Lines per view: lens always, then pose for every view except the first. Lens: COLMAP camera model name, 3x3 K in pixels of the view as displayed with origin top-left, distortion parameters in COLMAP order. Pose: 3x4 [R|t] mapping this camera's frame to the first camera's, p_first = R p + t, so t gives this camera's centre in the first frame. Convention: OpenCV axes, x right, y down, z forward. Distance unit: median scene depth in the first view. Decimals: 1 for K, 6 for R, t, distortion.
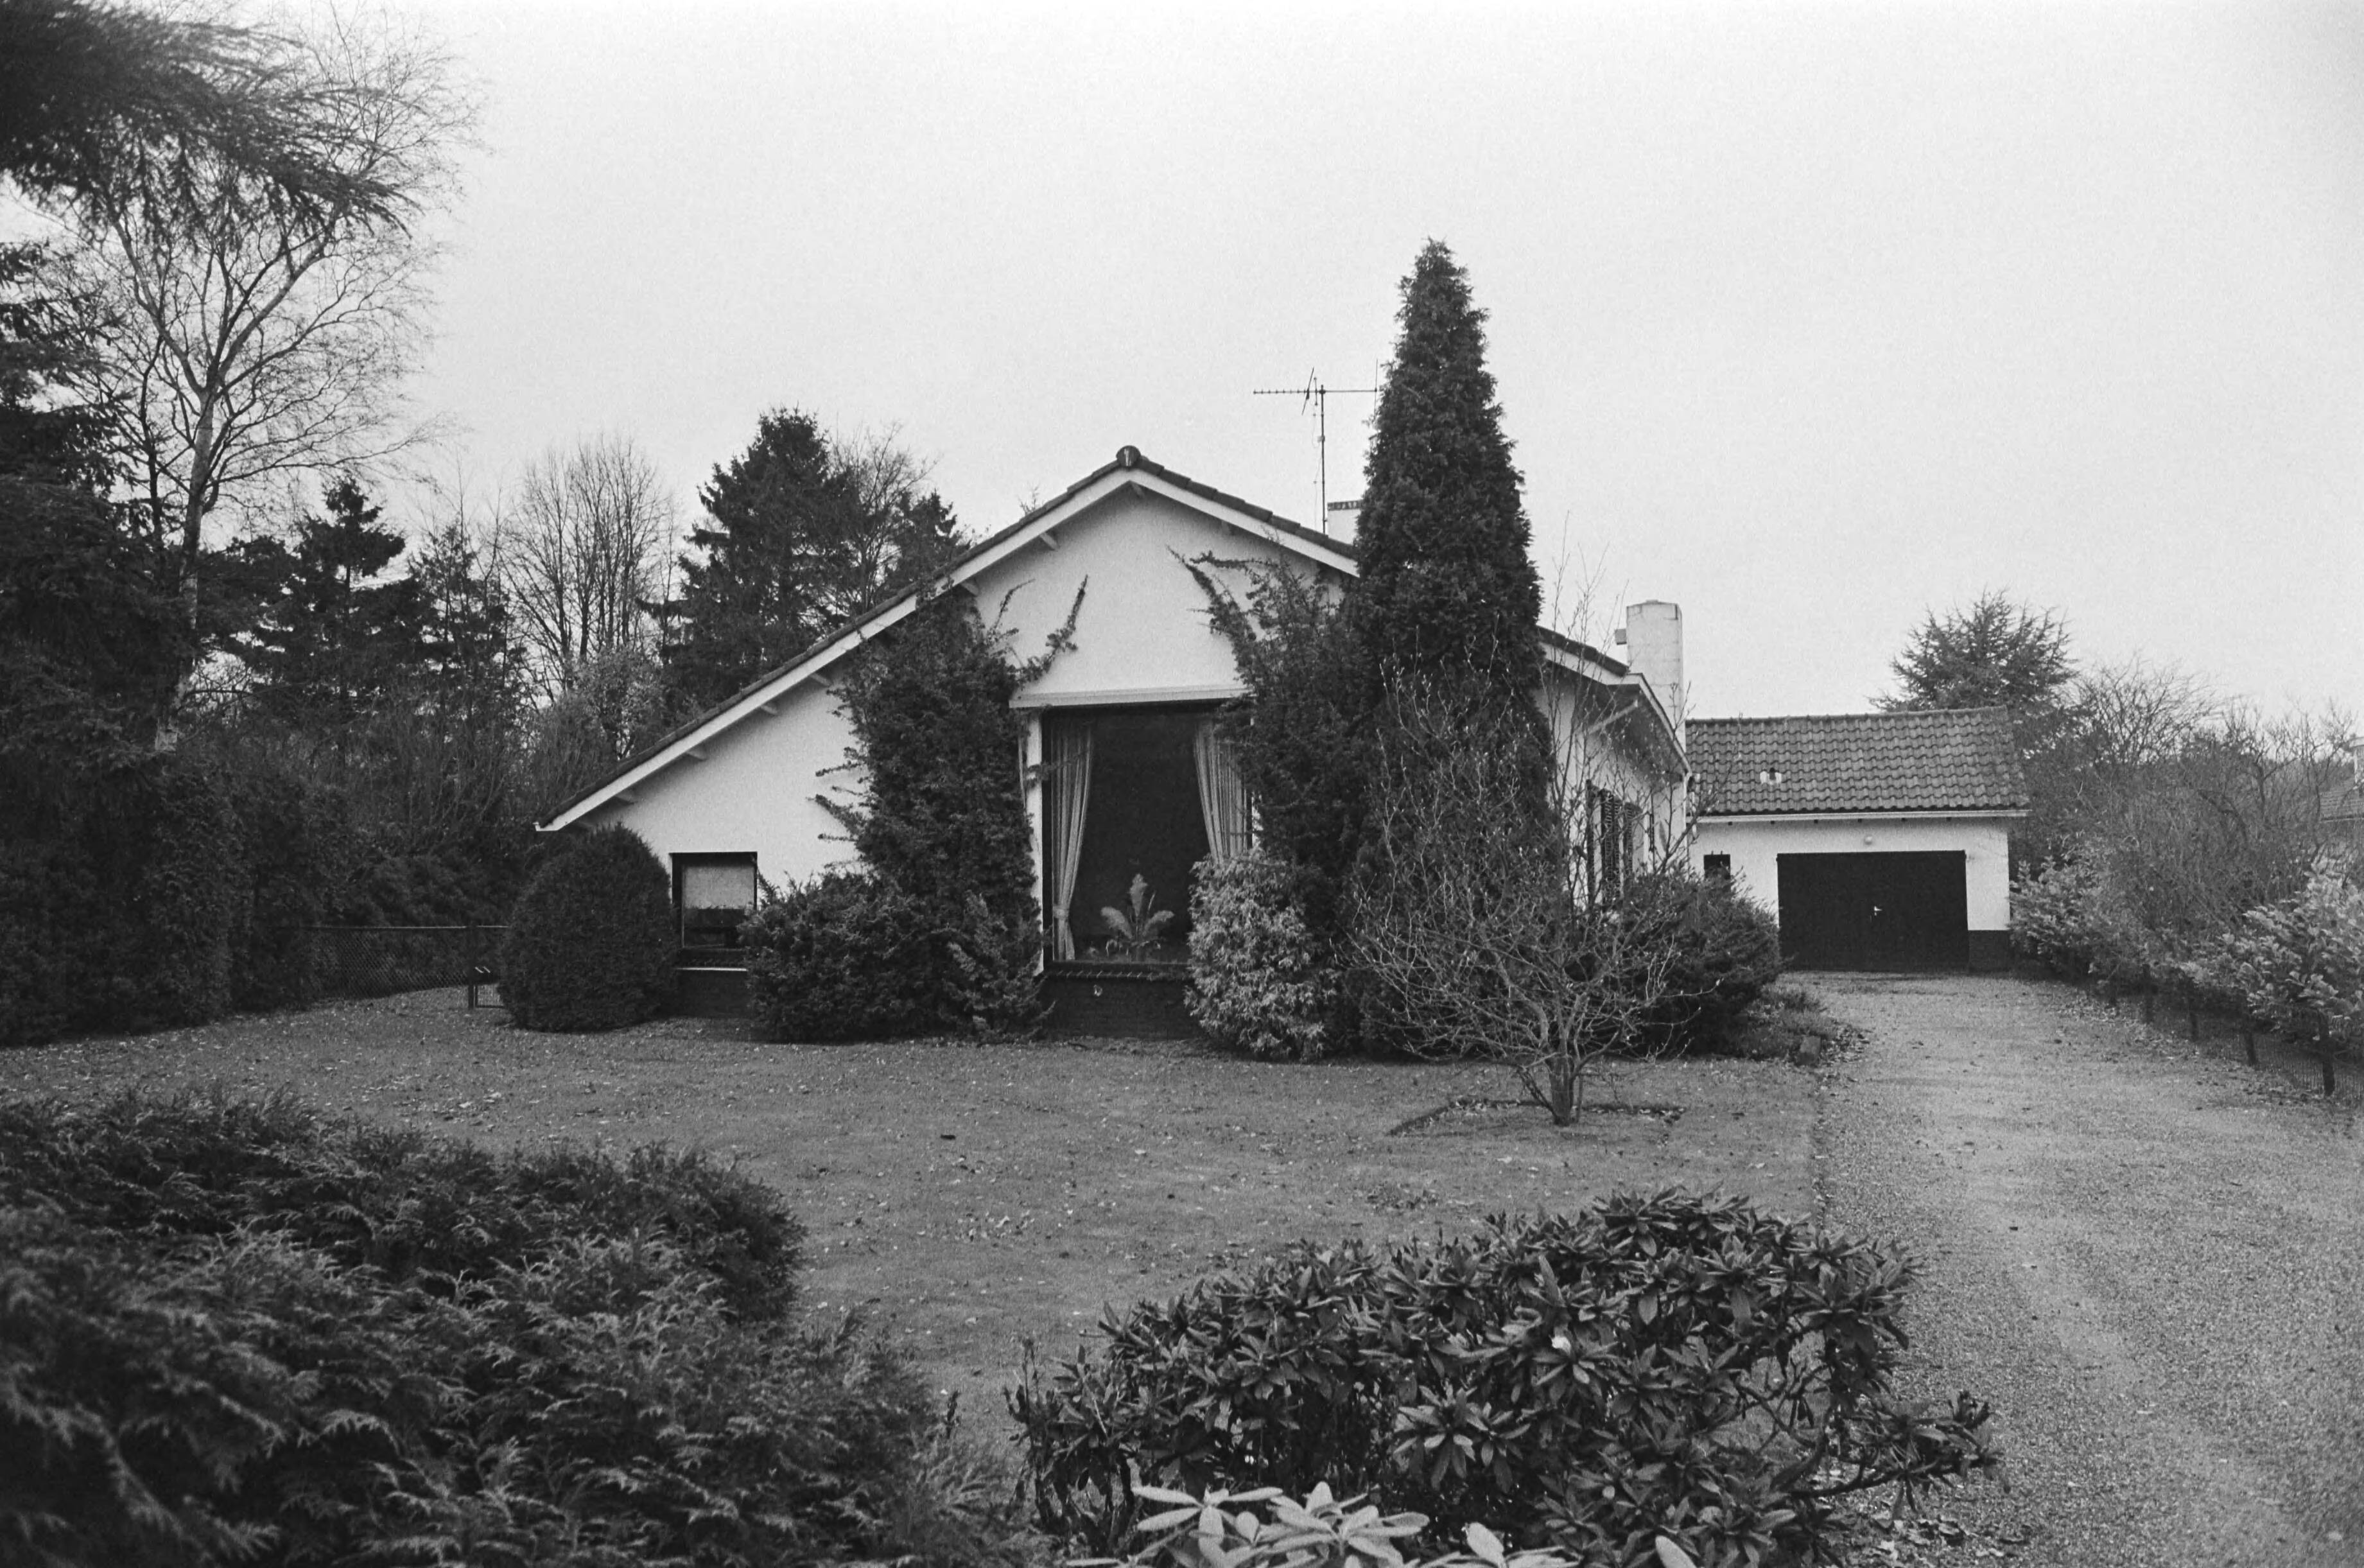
lens RADIAL K [[1644.9, 0, 1182.0], [0, 1644.9, 784.0], [0, 0, 1]] dist [-0.092378, 0.084588]
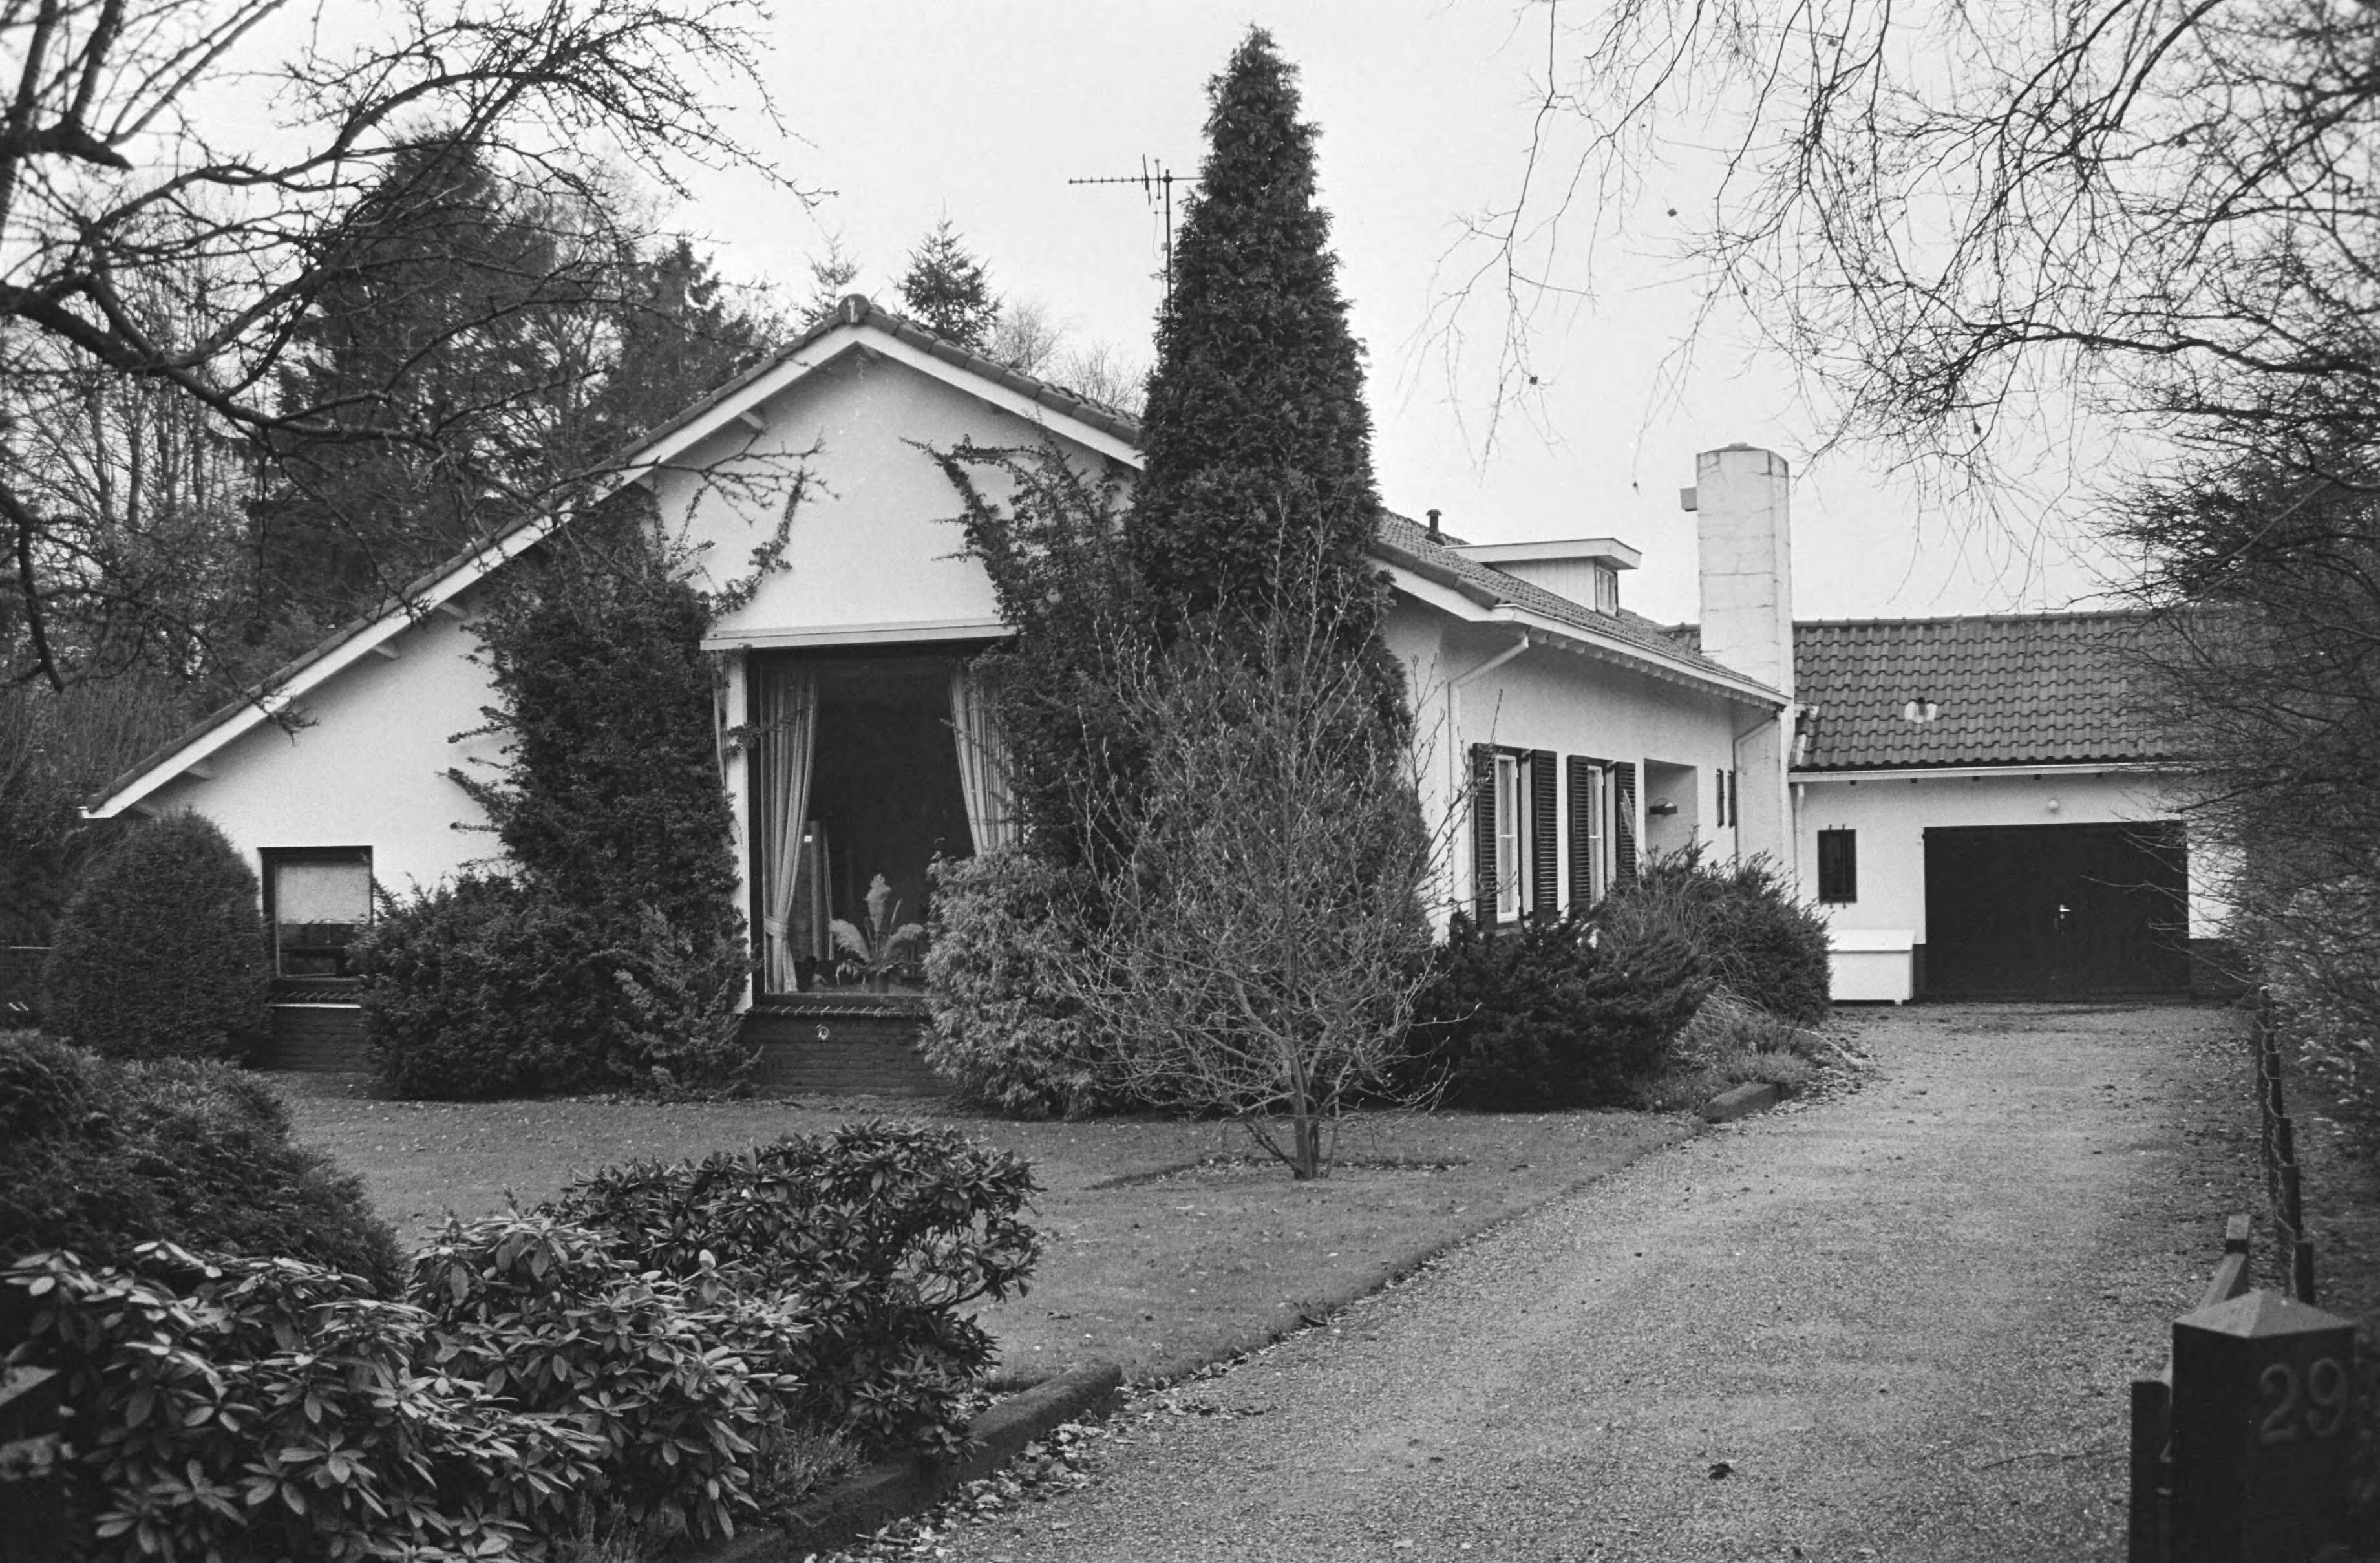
lens RADIAL K [[2923.9, 0, 1190.0], [0, 2923.9, 781.5], [0, 0, 1]] dist [-0.276295, 0.017483]
pose [[0.999930, -0.008122, 0.008595, 0.101839], [0.007853, 0.999493, 0.030847, -0.025577], [-0.008842, -0.030778, 0.999487, -0.299399]]
